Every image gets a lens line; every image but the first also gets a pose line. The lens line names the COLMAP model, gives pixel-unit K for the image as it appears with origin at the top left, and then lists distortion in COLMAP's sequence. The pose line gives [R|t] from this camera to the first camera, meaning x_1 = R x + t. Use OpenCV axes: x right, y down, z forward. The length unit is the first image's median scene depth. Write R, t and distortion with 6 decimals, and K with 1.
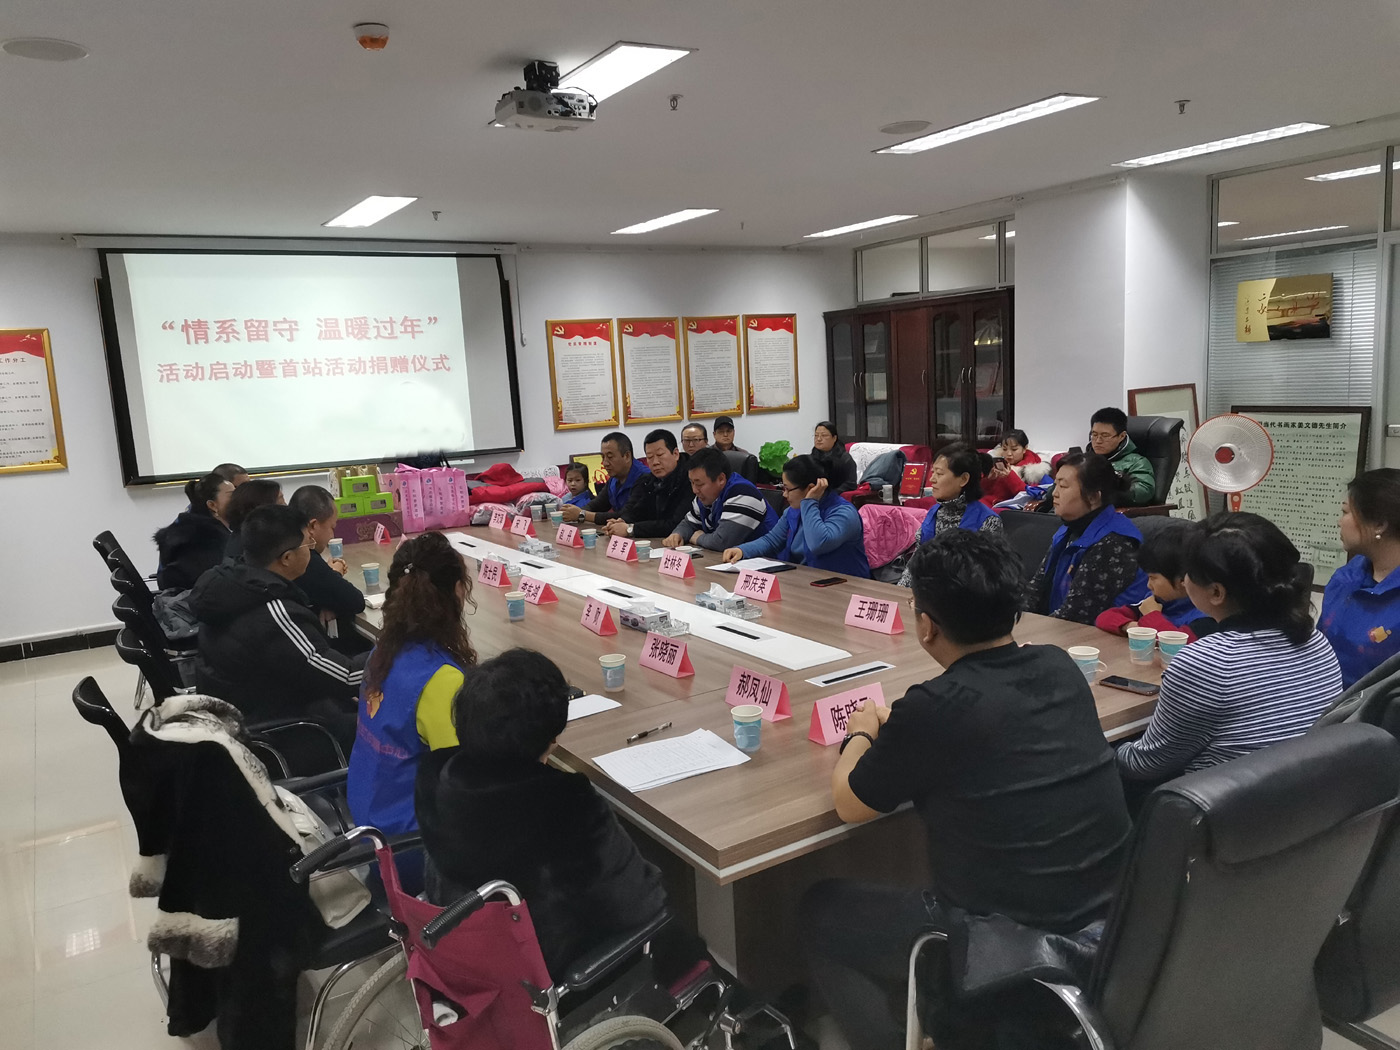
lens RADIAL K [[1047.7, 0, 708.8], [0, 1047.7, 530.1], [0, 0, 1]] dist [0.092815, -0.111771]
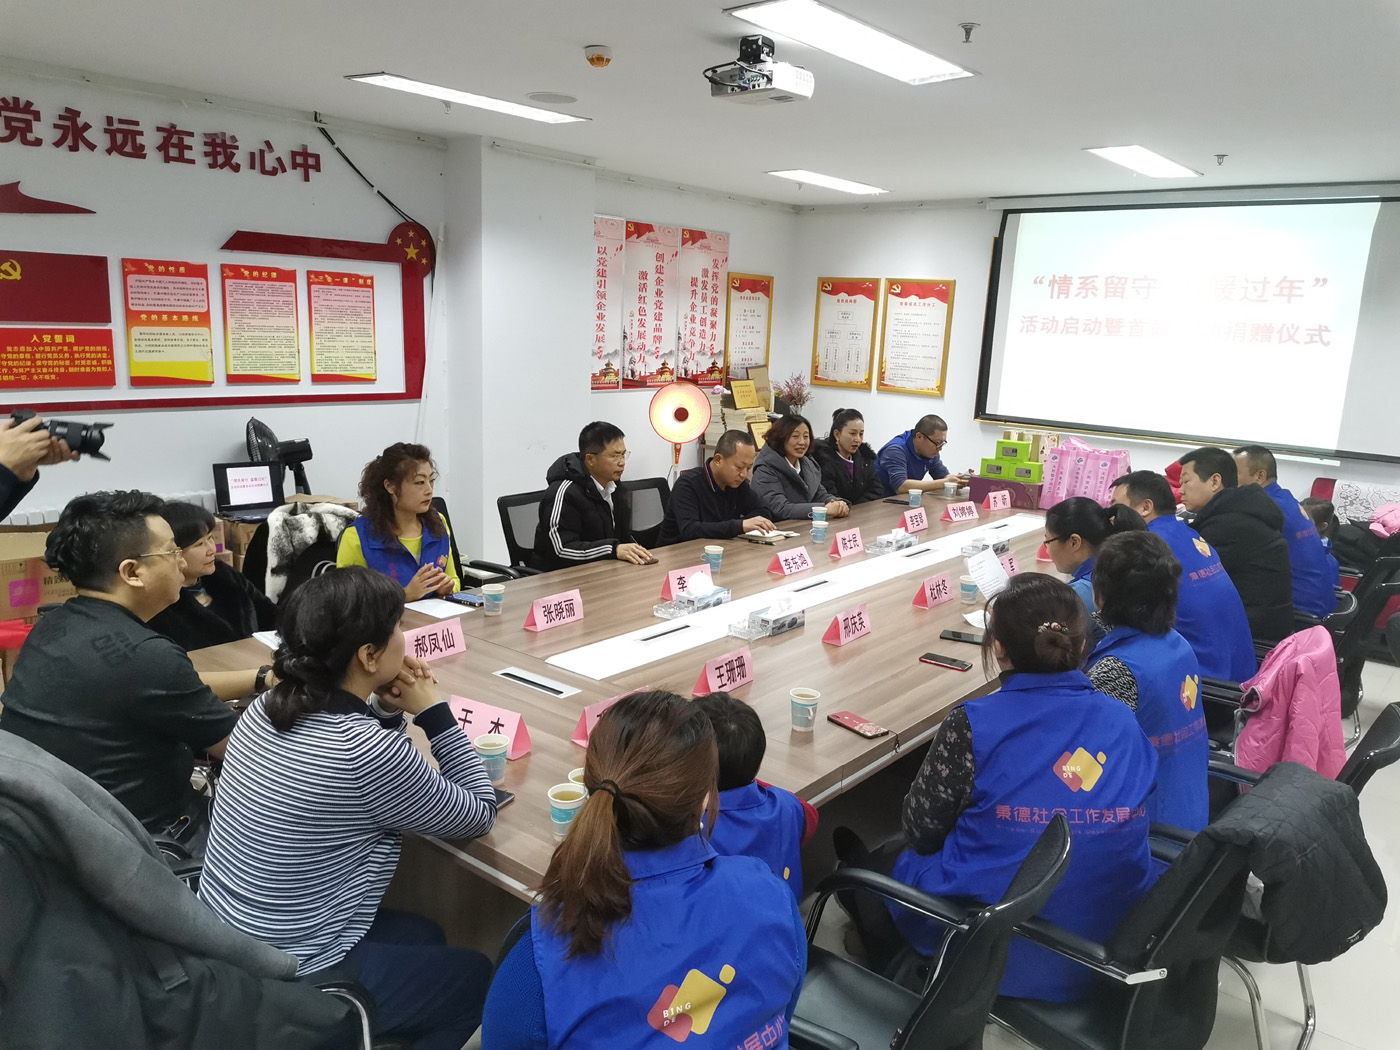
lens RADIAL K [[1047.7, 0, 683.0], [0, 1047.7, 539.7], [0, 0, 1]] dist [0.092815, -0.111771]
pose [[0.289059, 0.269476, -0.918601, 0.449936], [-0.200392, 0.955337, 0.217194, -0.101020], [0.936102, 0.121298, 0.330150, 0.334586]]
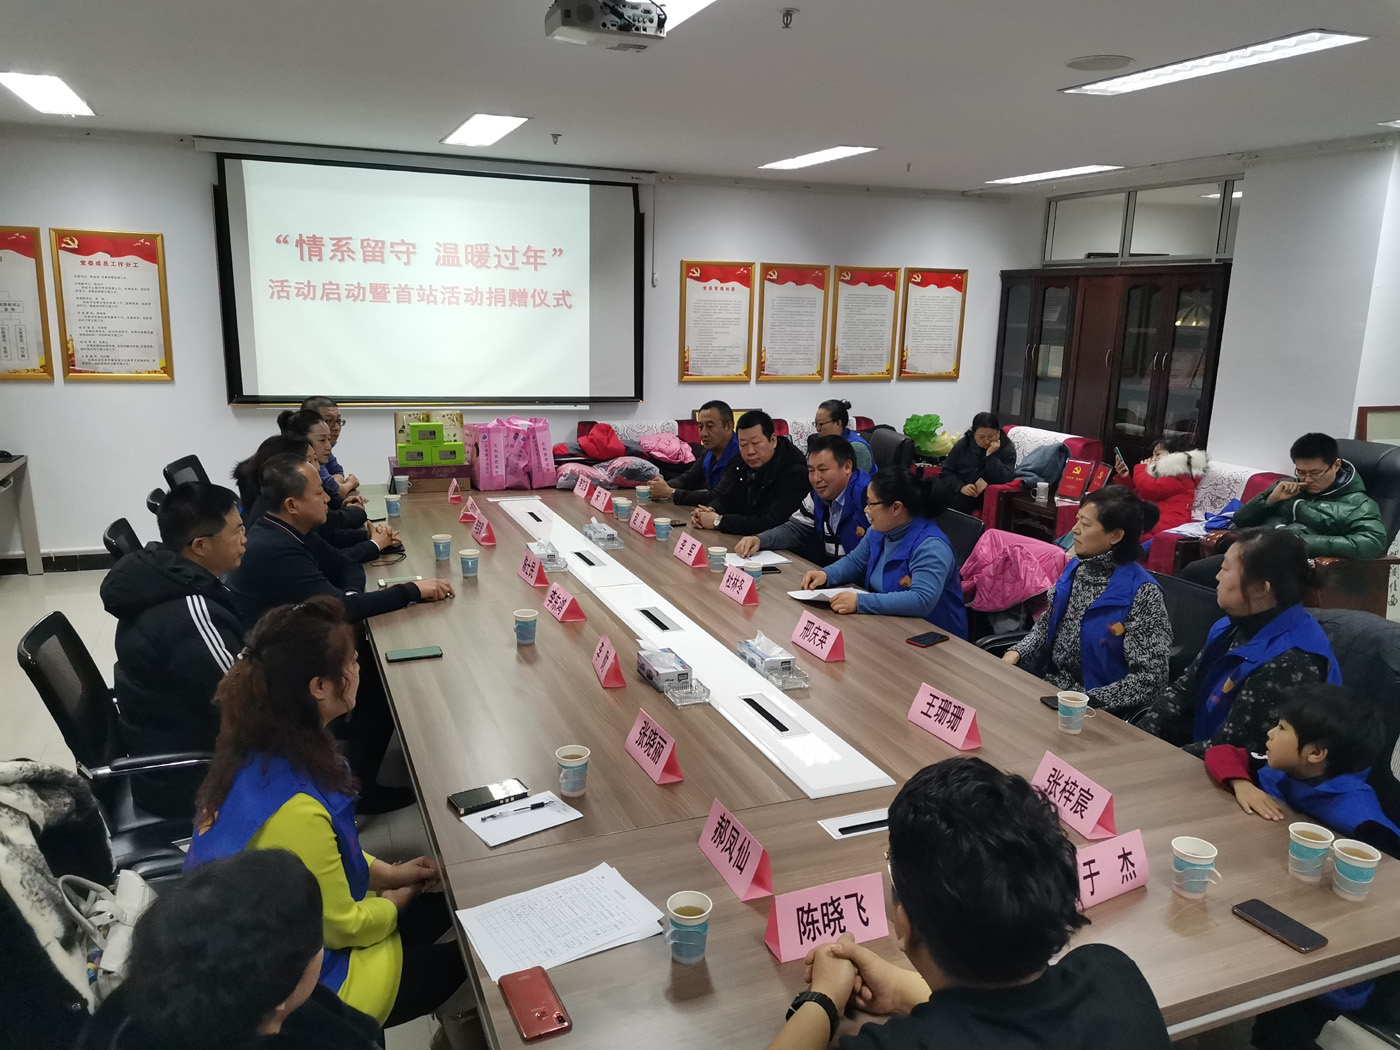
lens RADIAL K [[1047.7, 0, 705.3], [0, 1047.7, 531.0], [0, 0, 1]] dist [0.092815, -0.111771]
pose [[0.980440, 0.117247, -0.158085, 0.044997], [-0.106241, 0.991402, 0.076387, -0.045959], [0.165682, -0.058098, 0.984466, 0.109366]]
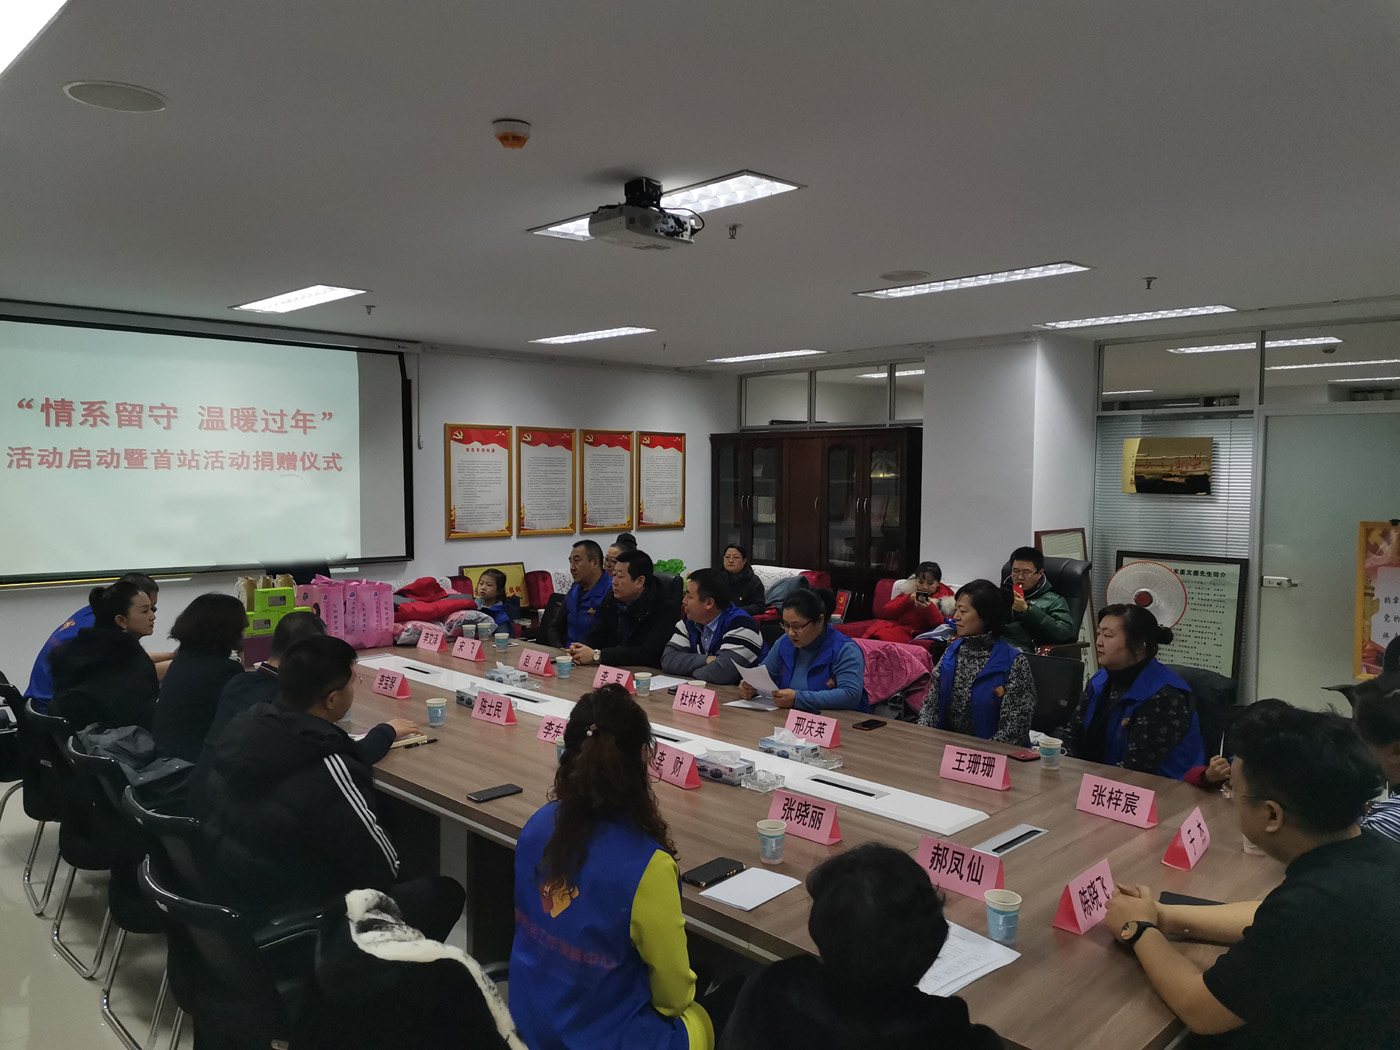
lens RADIAL K [[1047.7, 0, 707.8], [0, 1047.7, 523.8], [0, 0, 1]] dist [0.092815, -0.111771]
pose [[0.975498, 0.050080, 0.214234, -0.146671], [-0.026701, 0.993500, -0.110661, -0.013549], [-0.218383, 0.102229, 0.970494, 0.046478]]
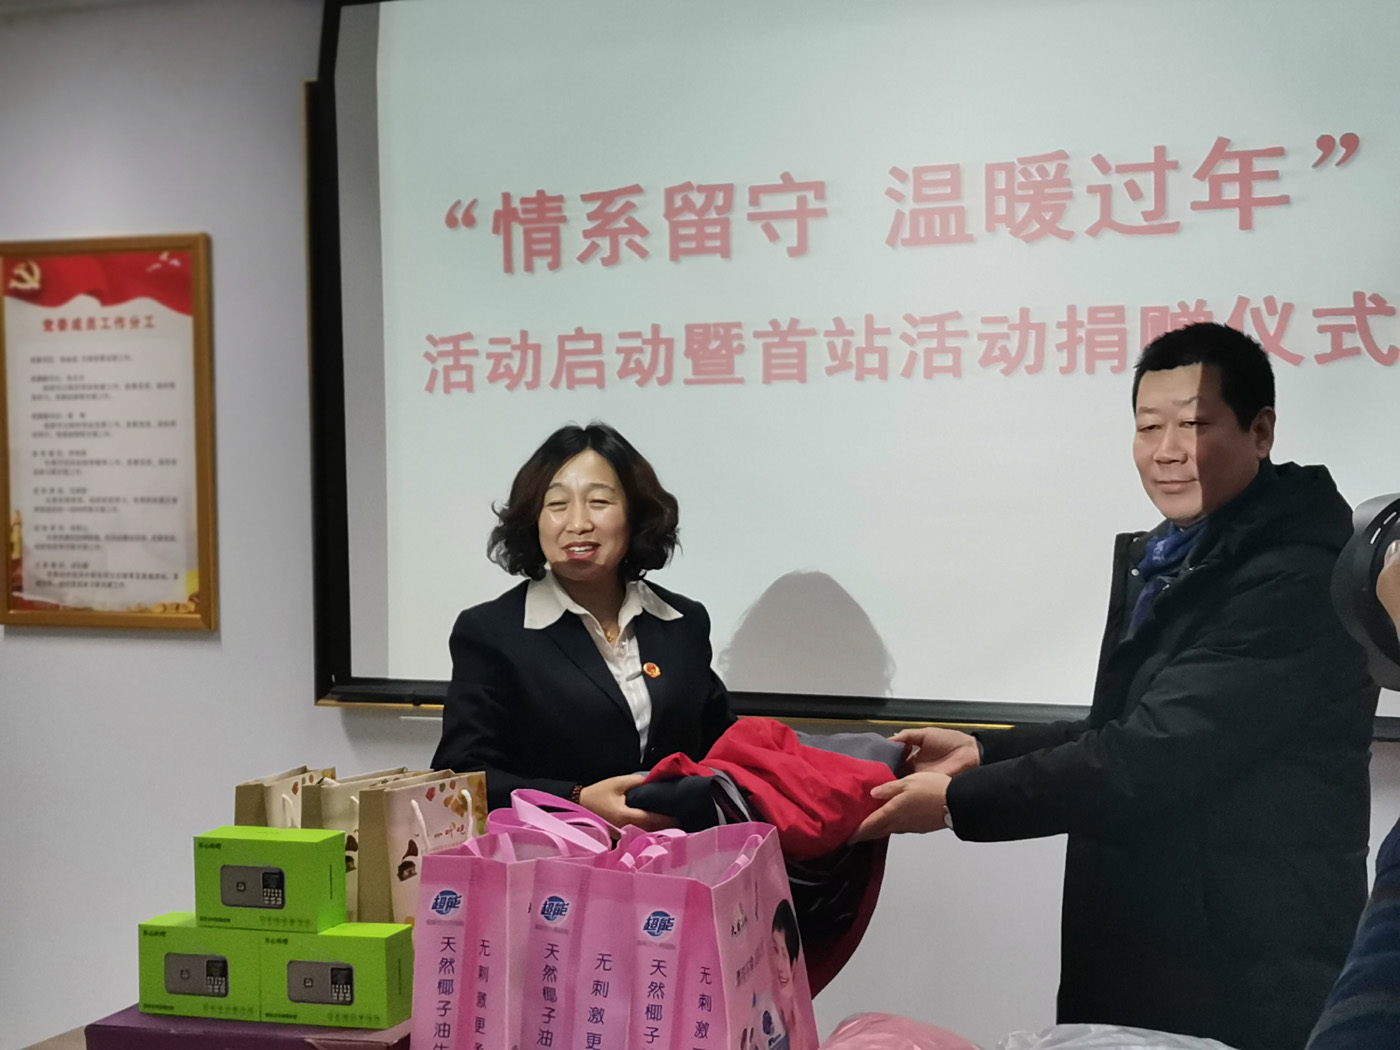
lens RADIAL K [[2153.6, 0, 700.0], [0, 2153.6, 528.7], [0, 0, 1]] dist [0.099568, 0.000000]
pose [[0.571679, 0.073130, -0.817212, 0.063358], [-0.137730, 0.990440, -0.007717, -0.104083], [0.808835, 0.116966, 0.576286, 0.695846]]
